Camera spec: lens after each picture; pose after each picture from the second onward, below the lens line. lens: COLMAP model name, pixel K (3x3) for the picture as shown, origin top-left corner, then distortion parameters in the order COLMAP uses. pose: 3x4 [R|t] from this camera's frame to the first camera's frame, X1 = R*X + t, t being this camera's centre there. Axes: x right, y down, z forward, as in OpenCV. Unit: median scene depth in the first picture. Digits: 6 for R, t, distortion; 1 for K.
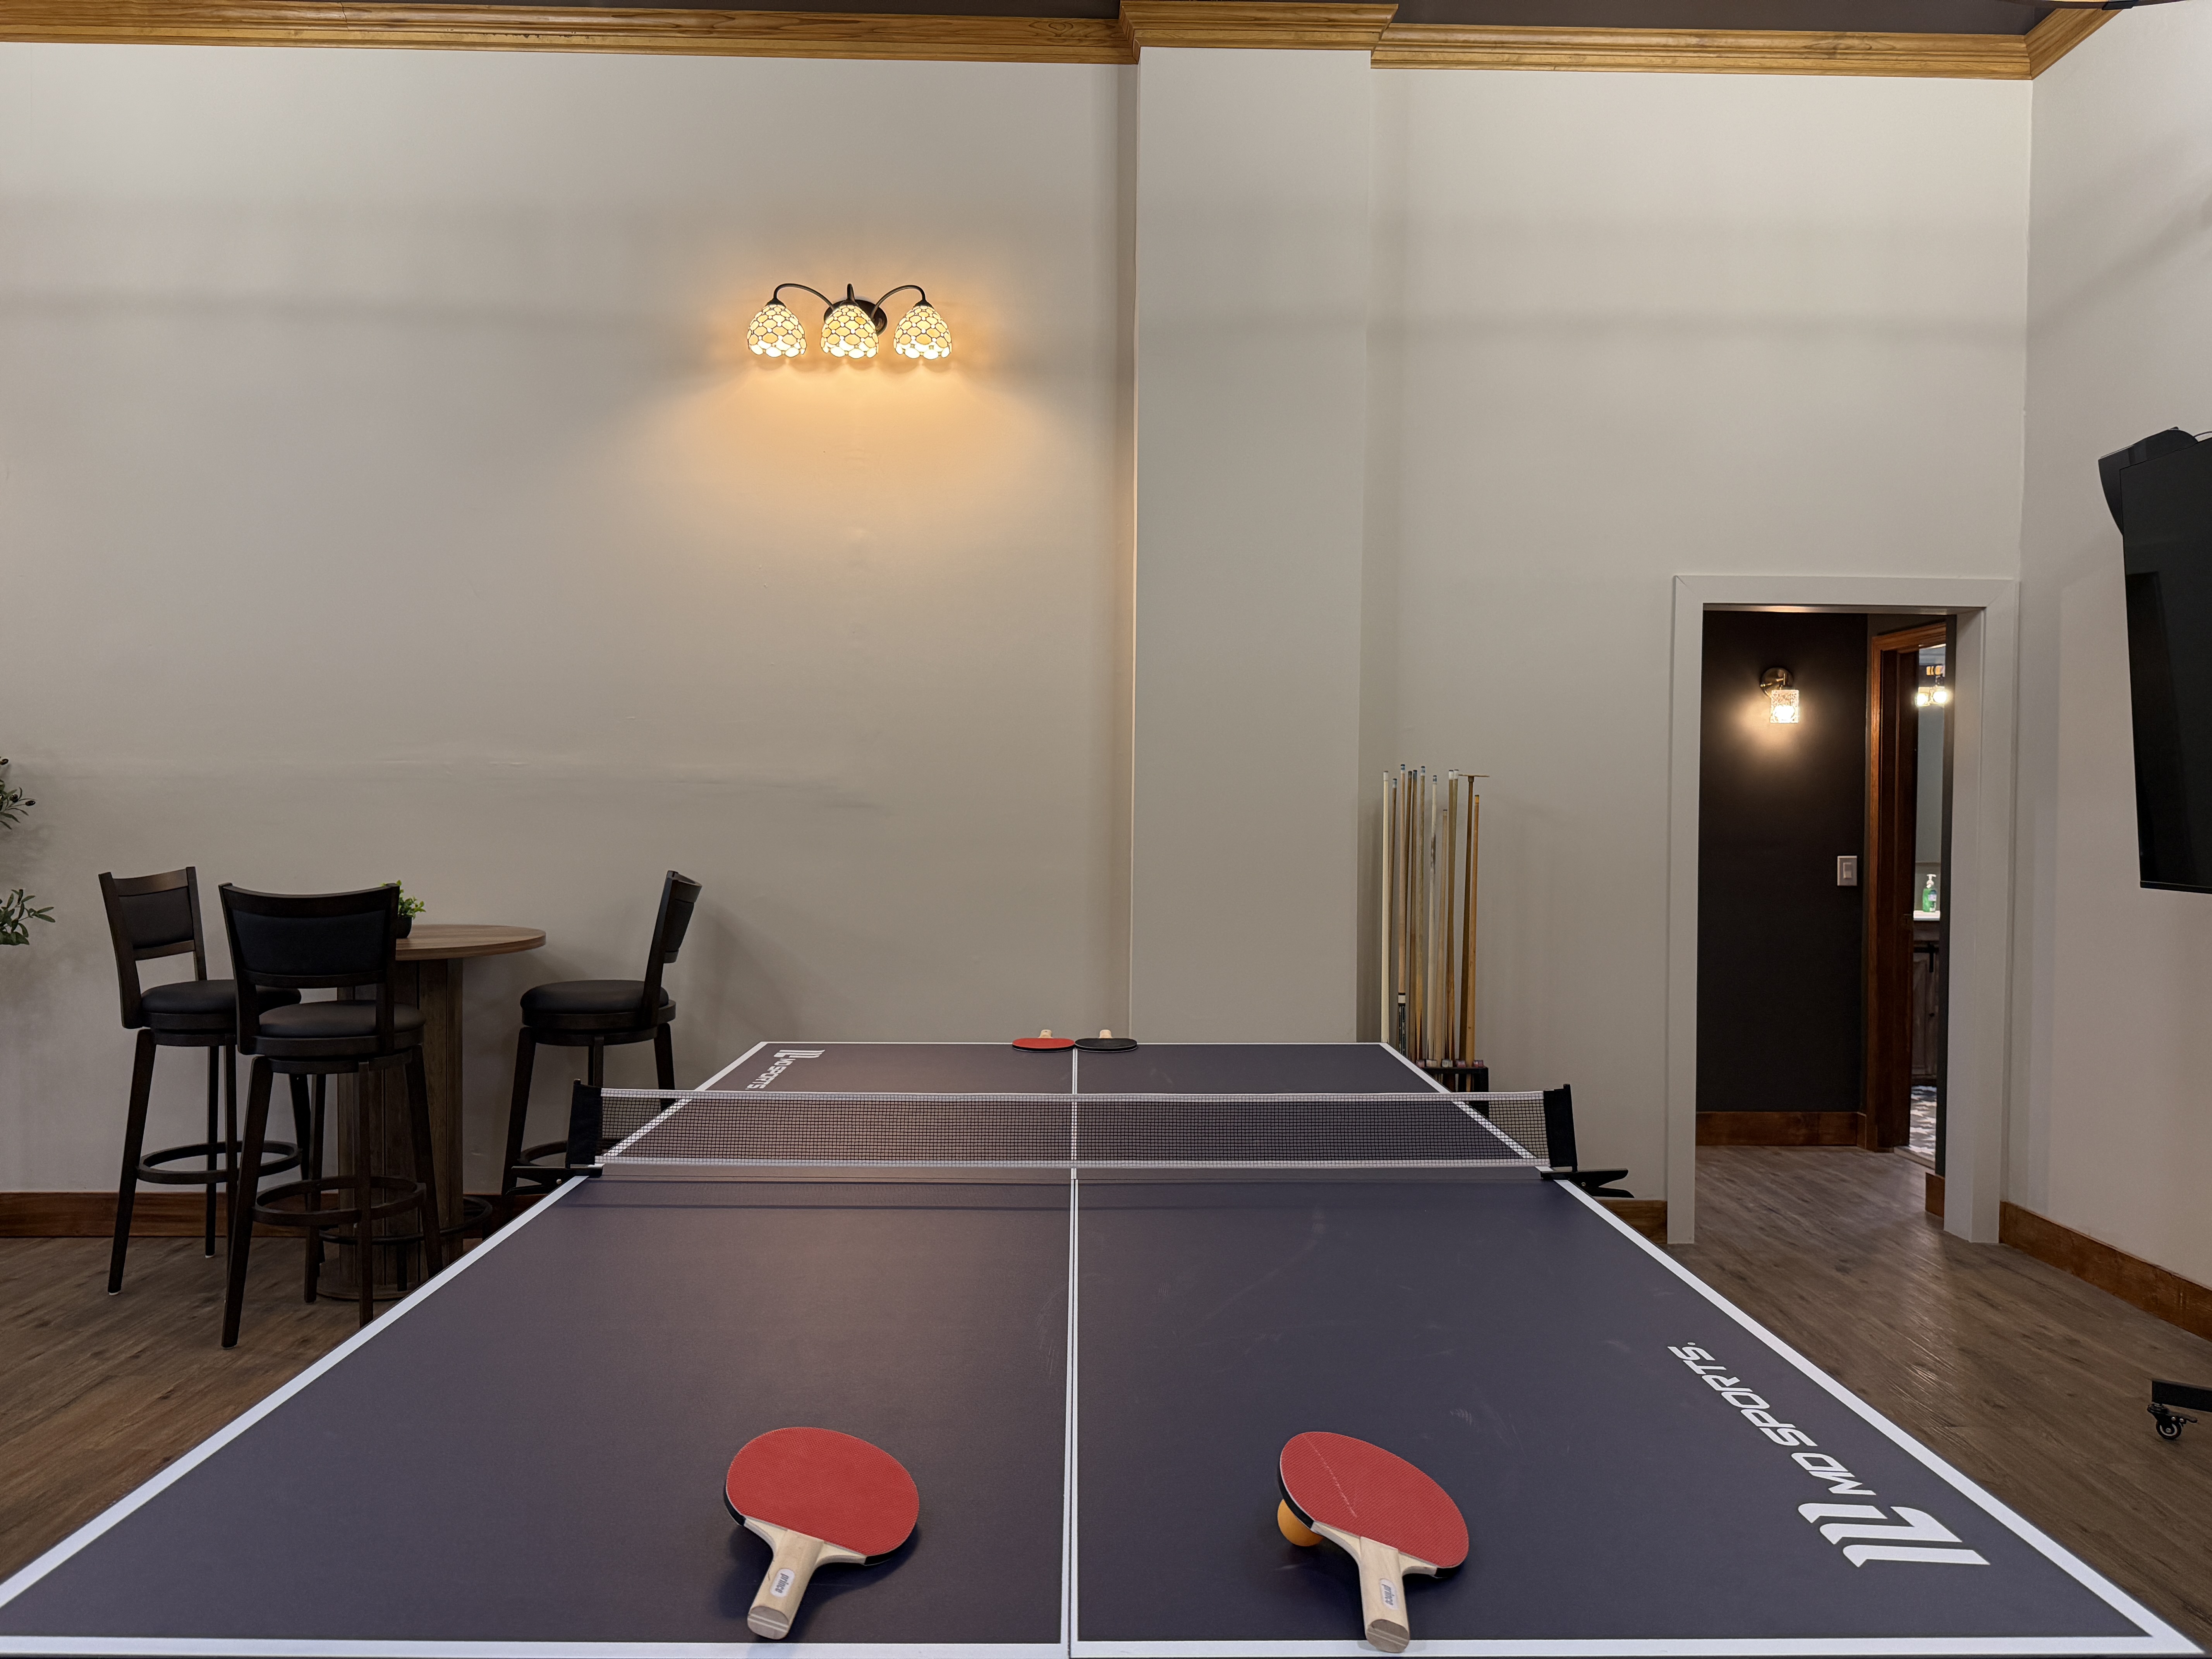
lens RADIAL K [[1507.6, 0, 1106.0], [0, 1507.6, 829.5], [0, 0, 1]] dist [0.008995, -0.002087]
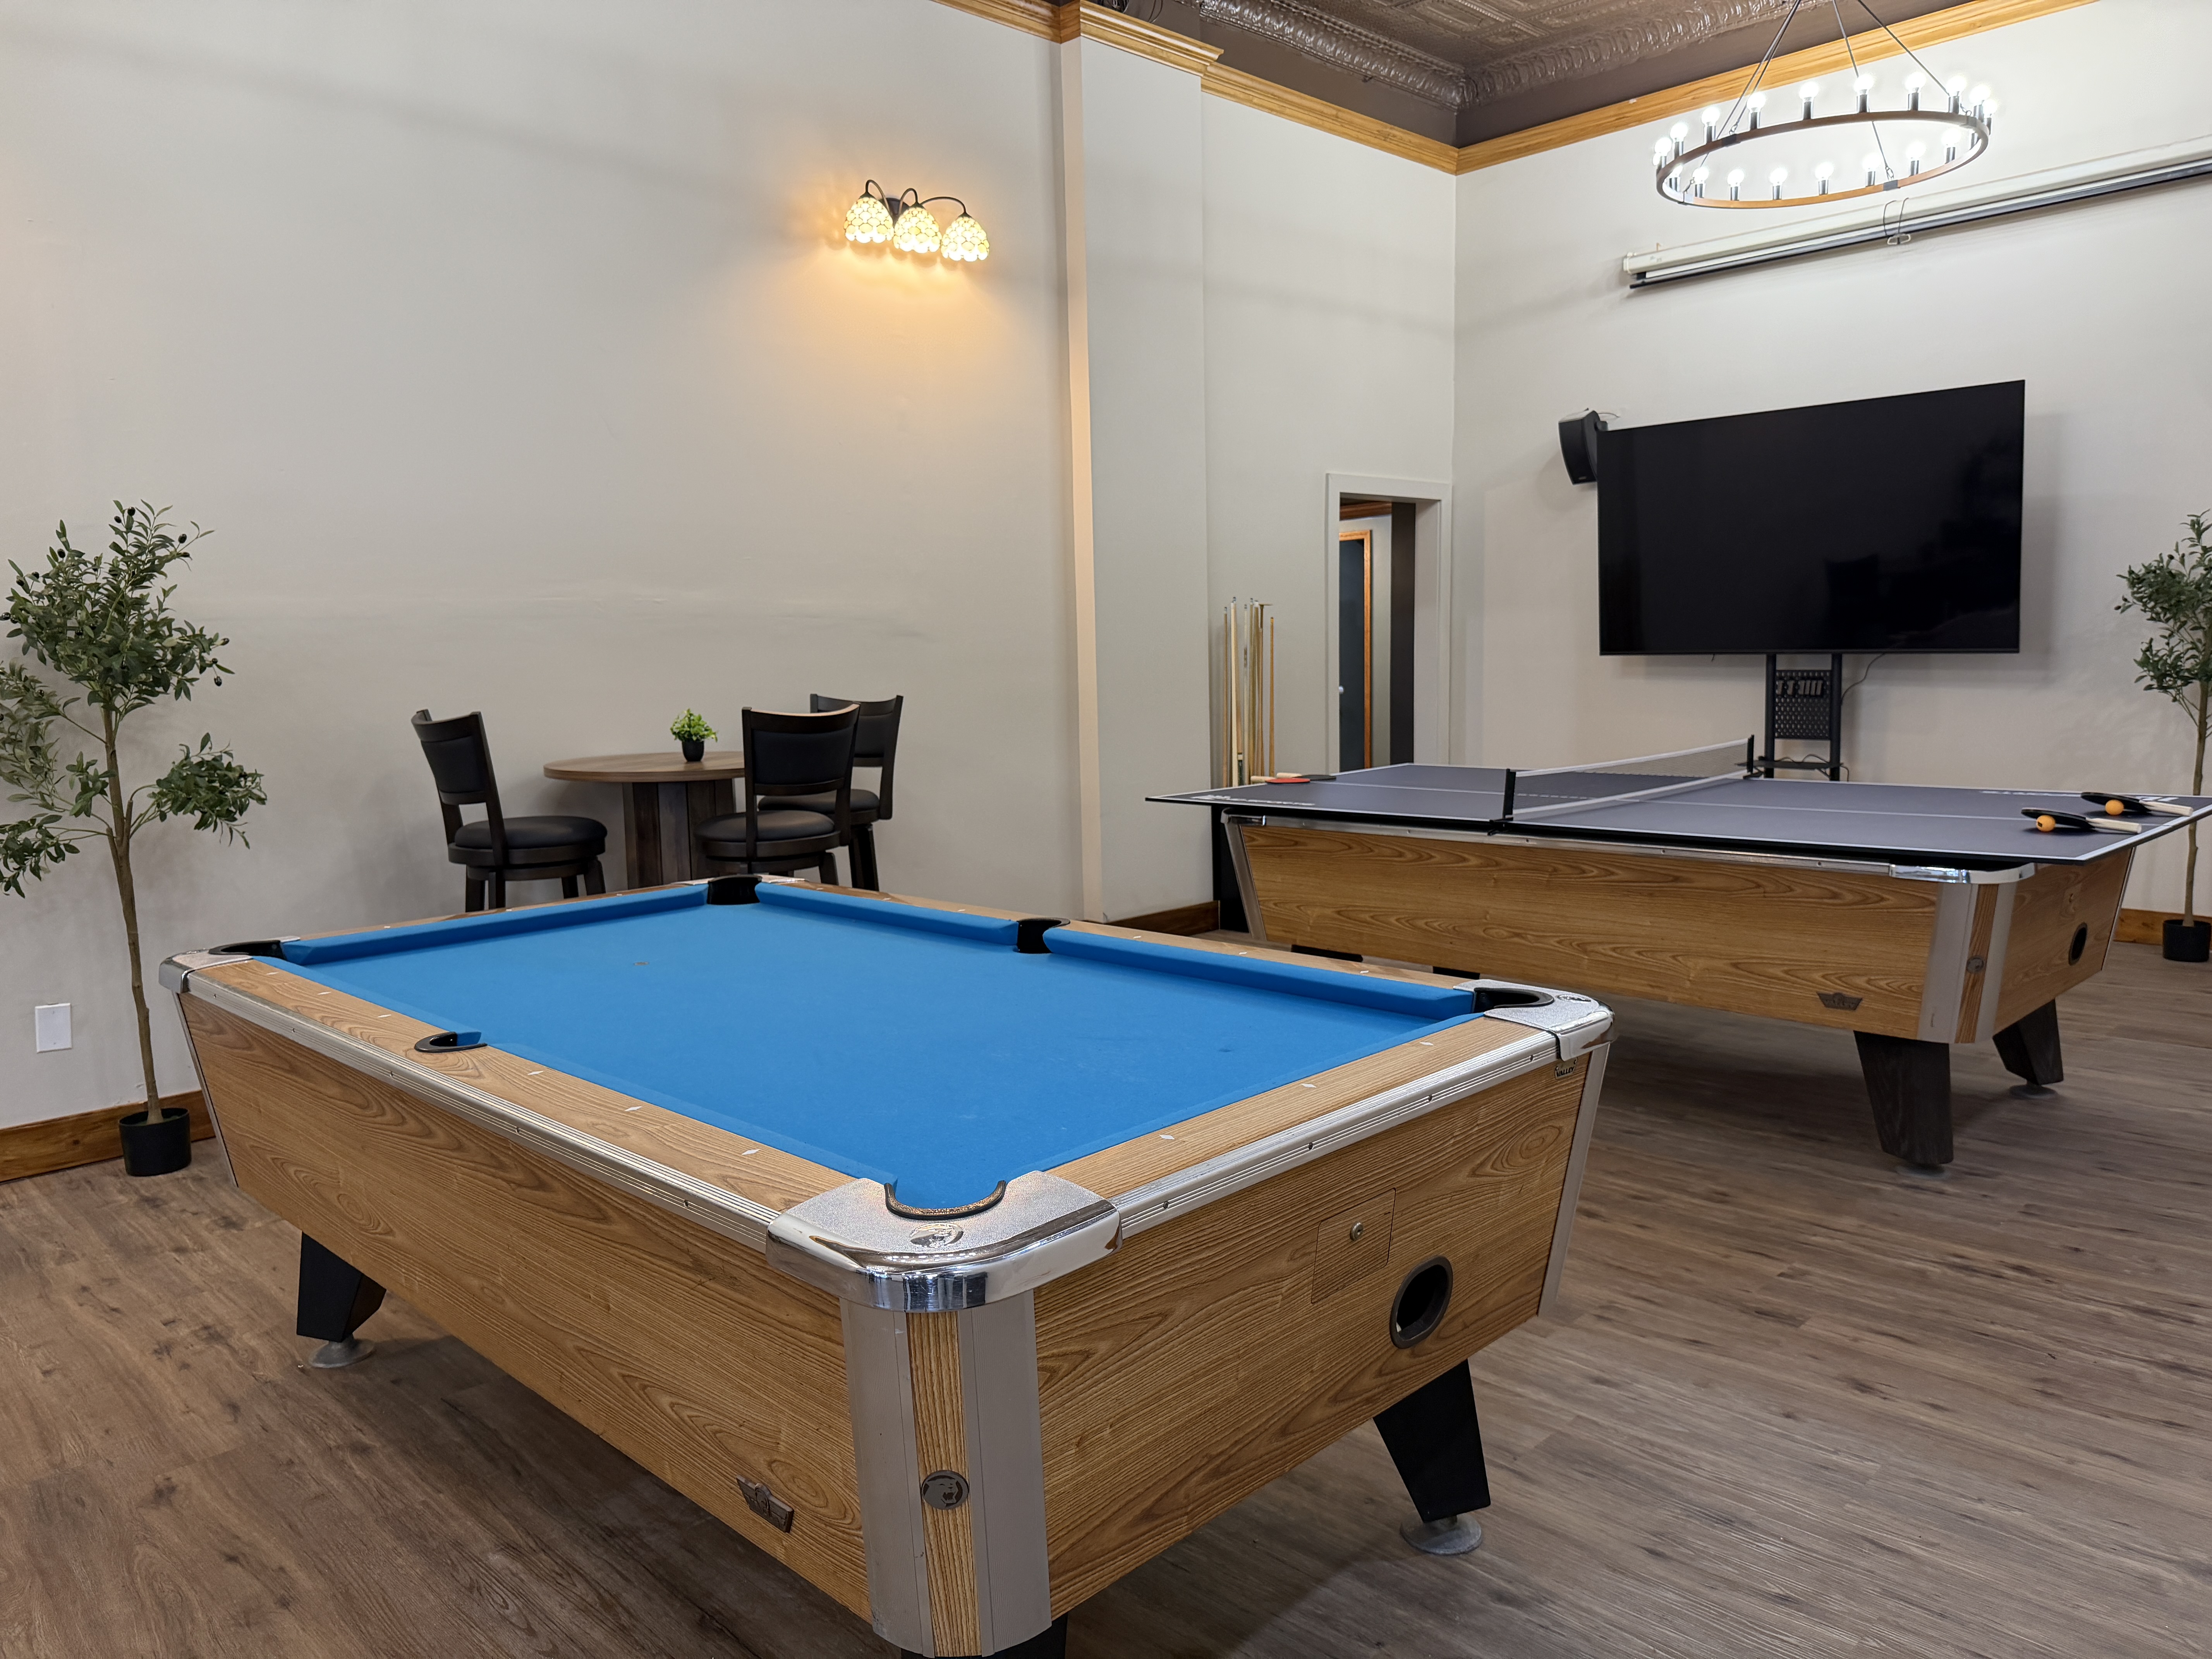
lens RADIAL K [[1605.8, 0, 1106.0], [0, 1605.8, 829.5], [0, 0, 1]] dist [-0.010962, -0.003809]
pose [[0.727166, -0.102314, 0.678794, -0.934823], [0.041369, 0.993565, 0.105442, 0.010269], [-0.685214, -0.048593, 0.726719, -0.037166]]
